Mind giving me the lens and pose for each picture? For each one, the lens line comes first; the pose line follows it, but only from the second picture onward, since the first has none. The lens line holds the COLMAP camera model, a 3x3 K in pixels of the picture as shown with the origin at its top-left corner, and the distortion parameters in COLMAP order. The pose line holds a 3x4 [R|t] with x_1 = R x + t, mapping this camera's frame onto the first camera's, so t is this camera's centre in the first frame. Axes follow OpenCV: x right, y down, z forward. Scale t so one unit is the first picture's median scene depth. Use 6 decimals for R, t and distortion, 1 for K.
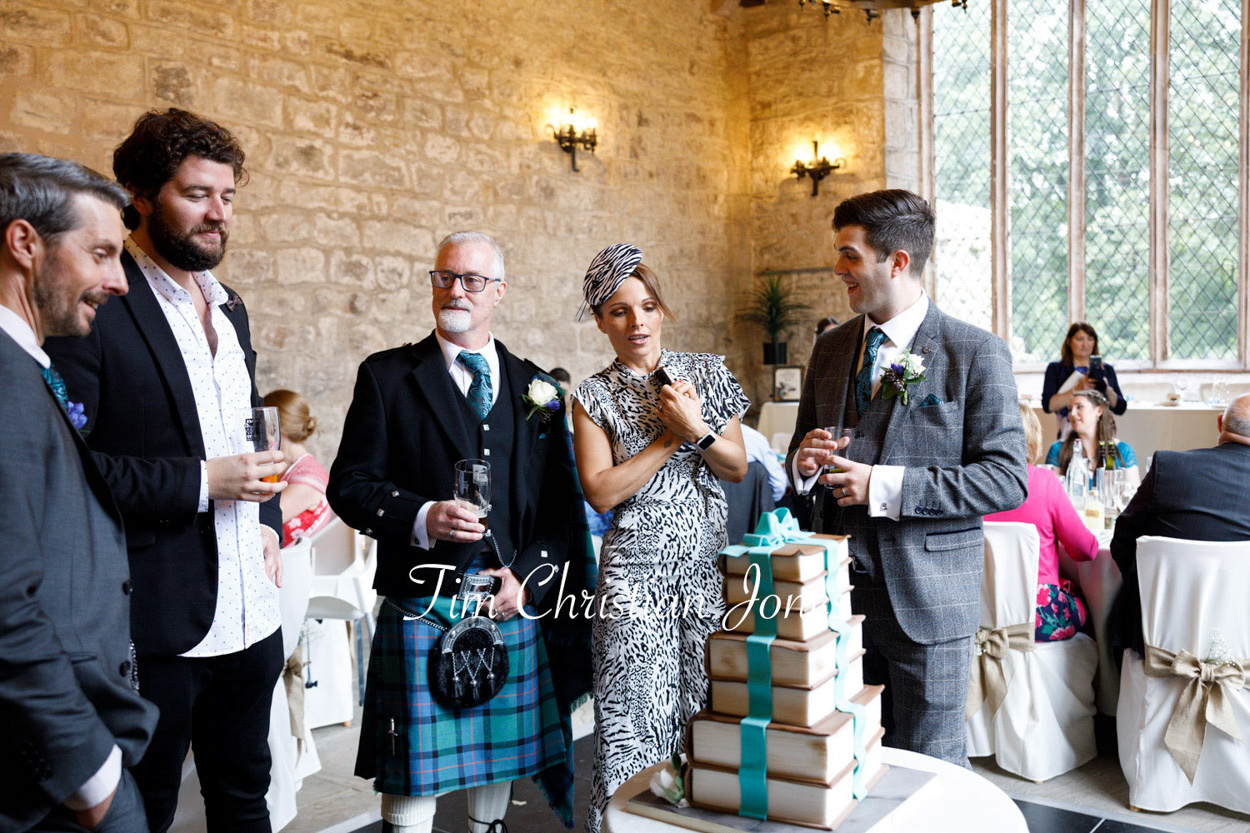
lens RADIAL K [[1228.1, 0, 646.2], [0, 1228.1, 380.5], [0, 0, 1]] dist [-0.011020, 0.000000]
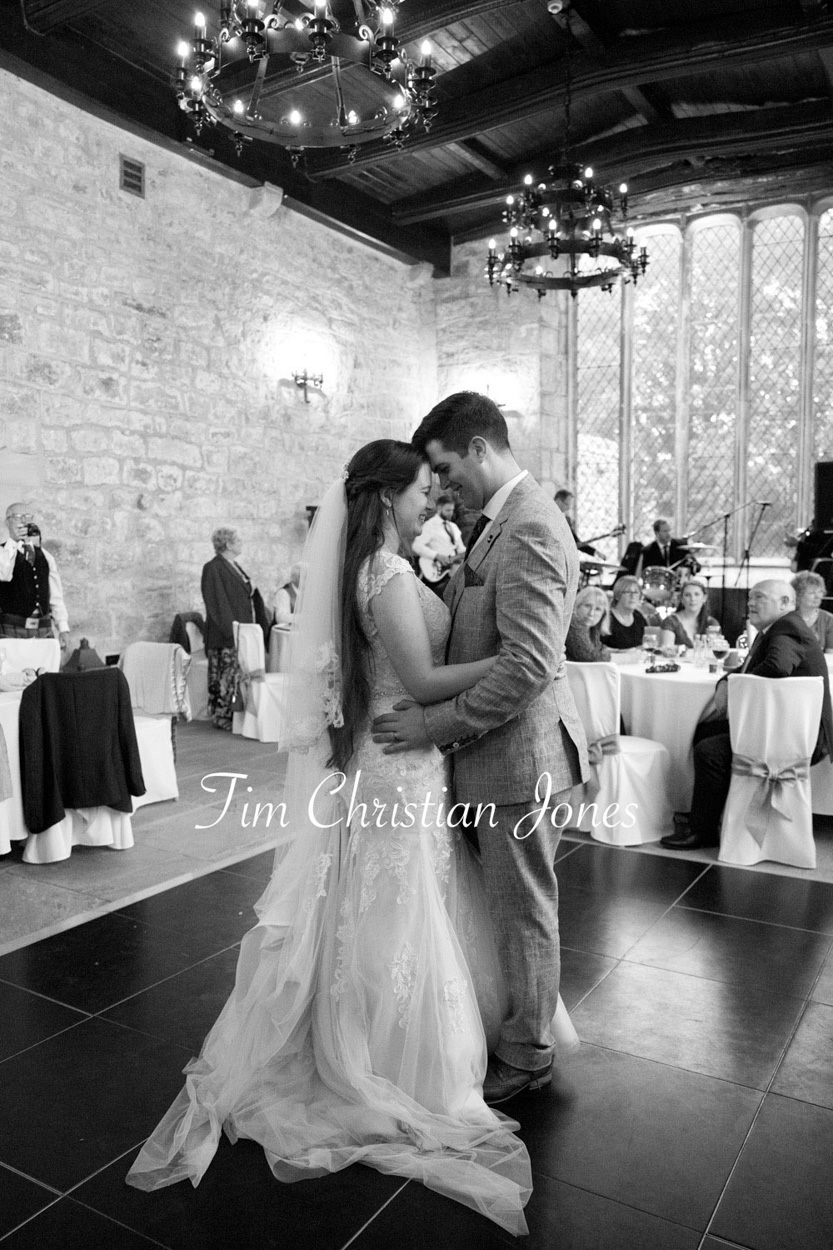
lens RADIAL K [[1003.8, 0, 430.7], [0, 1003.8, 603.8], [0, 0, 1]] dist [-0.050660, 0.038826]
pose [[0.994173, 0.012725, 0.107041, -0.040185], [-0.016148, 0.999384, 0.031170, 0.005985], [-0.106579, -0.032717, 0.993766, -0.066248]]
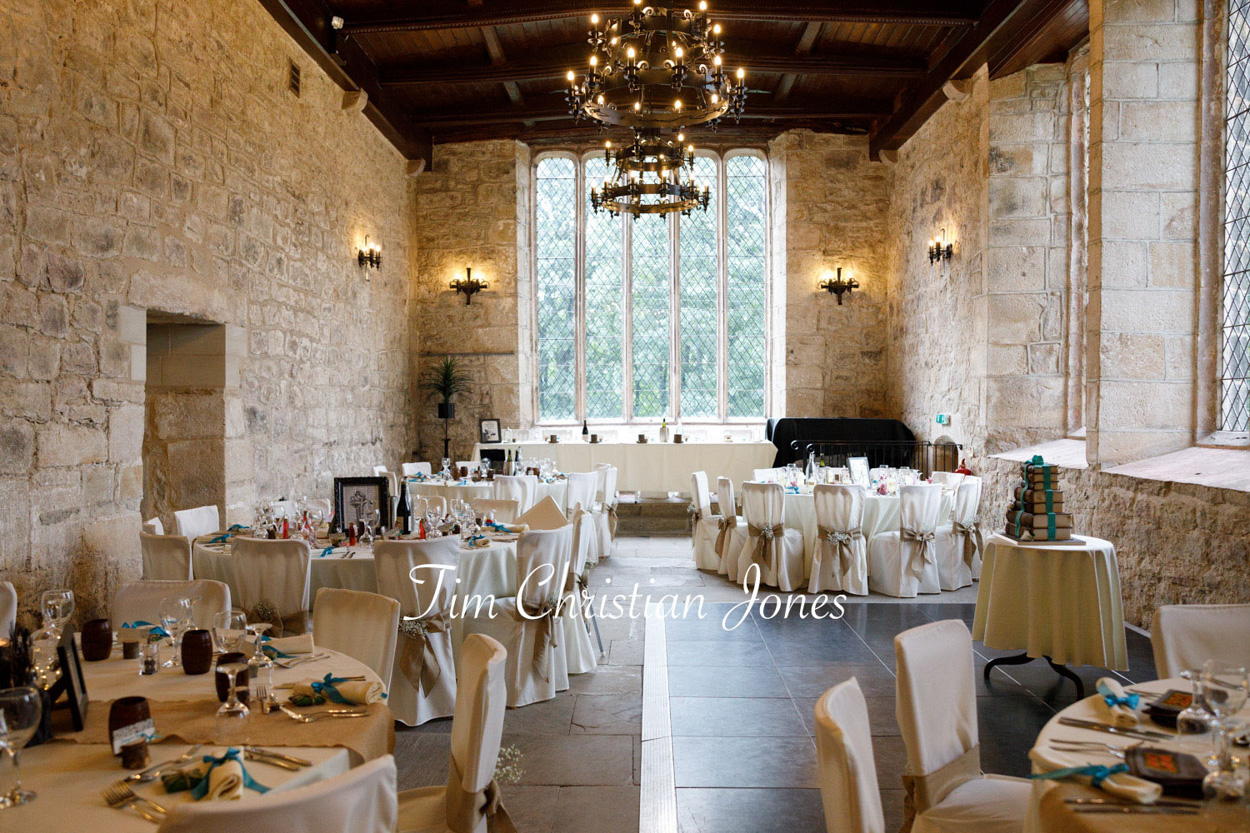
lens RADIAL K [[1003.8, 0, 615.3], [0, 1003.8, 410.2], [0, 0, 1]] dist [-0.050660, 0.038826]
pose [[0.822060, 0.010251, 0.569308, -0.502713], [0.004233, 0.999700, -0.024113, 0.009662], [-0.569385, 0.022232, 0.821771, -0.122279]]
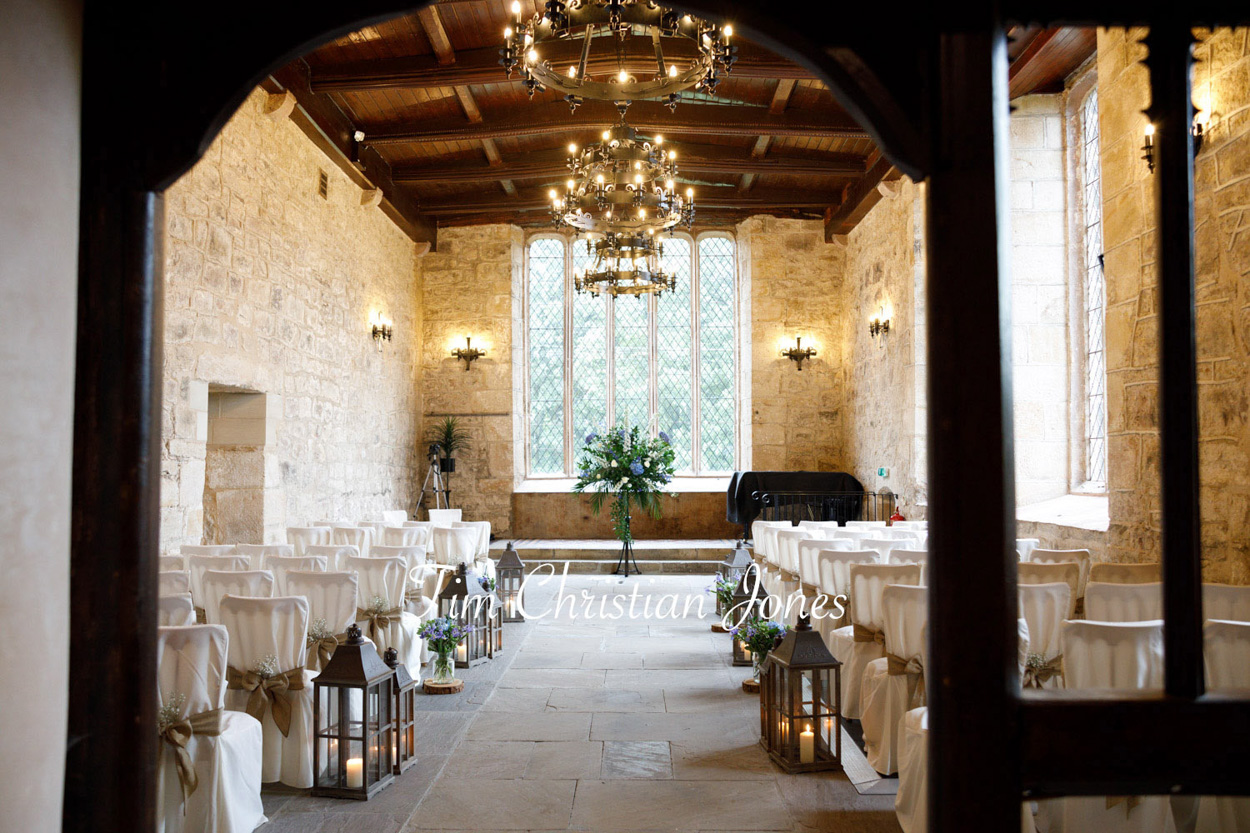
lens RADIAL K [[1003.8, 0, 625.0], [0, 1003.8, 405.8], [0, 0, 1]] dist [-0.050660, 0.038826]
pose [[0.815263, 0.043960, 0.577420, -0.582786], [0.004868, 0.996559, -0.082743, 0.014105], [-0.579071, 0.070268, 0.812244, -0.278597]]
